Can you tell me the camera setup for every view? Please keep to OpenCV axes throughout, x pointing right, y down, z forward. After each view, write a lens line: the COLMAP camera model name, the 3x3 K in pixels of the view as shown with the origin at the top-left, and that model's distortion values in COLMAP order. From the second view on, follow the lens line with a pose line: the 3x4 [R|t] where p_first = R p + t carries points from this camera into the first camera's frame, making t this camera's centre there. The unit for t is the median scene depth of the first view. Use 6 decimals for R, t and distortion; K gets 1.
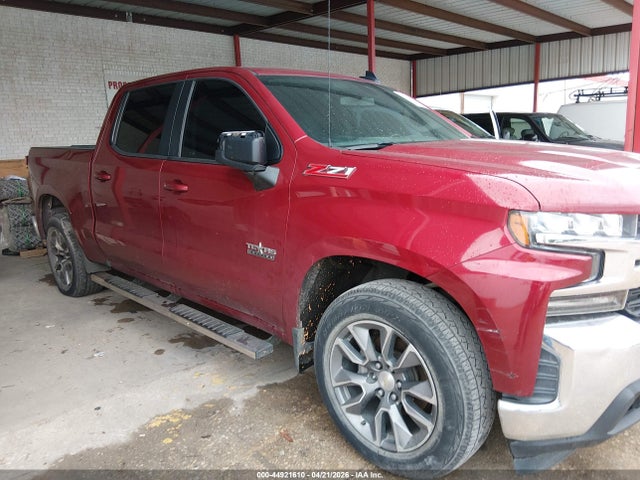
lens RADIAL K [[490.5, 0, 320.0], [0, 490.5, 240.0], [0, 0, 1]] dist [0.050742, -0.064578]
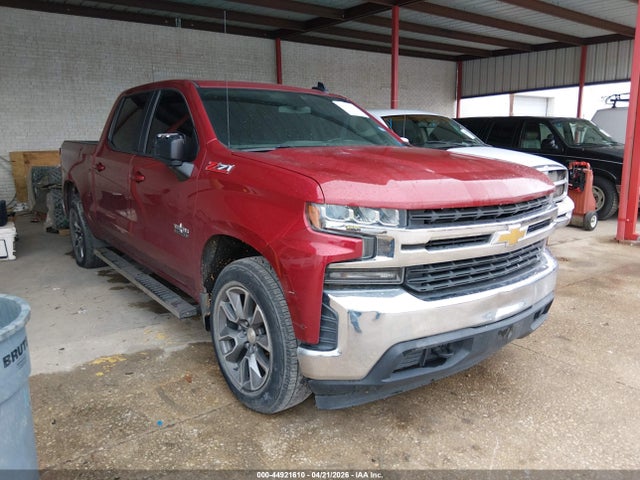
lens RADIAL K [[490.5, 0, 320.0], [0, 490.5, 240.0], [0, 0, 1]] dist [0.050742, -0.064578]
pose [[0.990492, 0.050428, -0.127998, 0.355861], [-0.049841, 0.998727, 0.007789, 0.018034], [0.128228, -0.001335, 0.991744, -0.175207]]
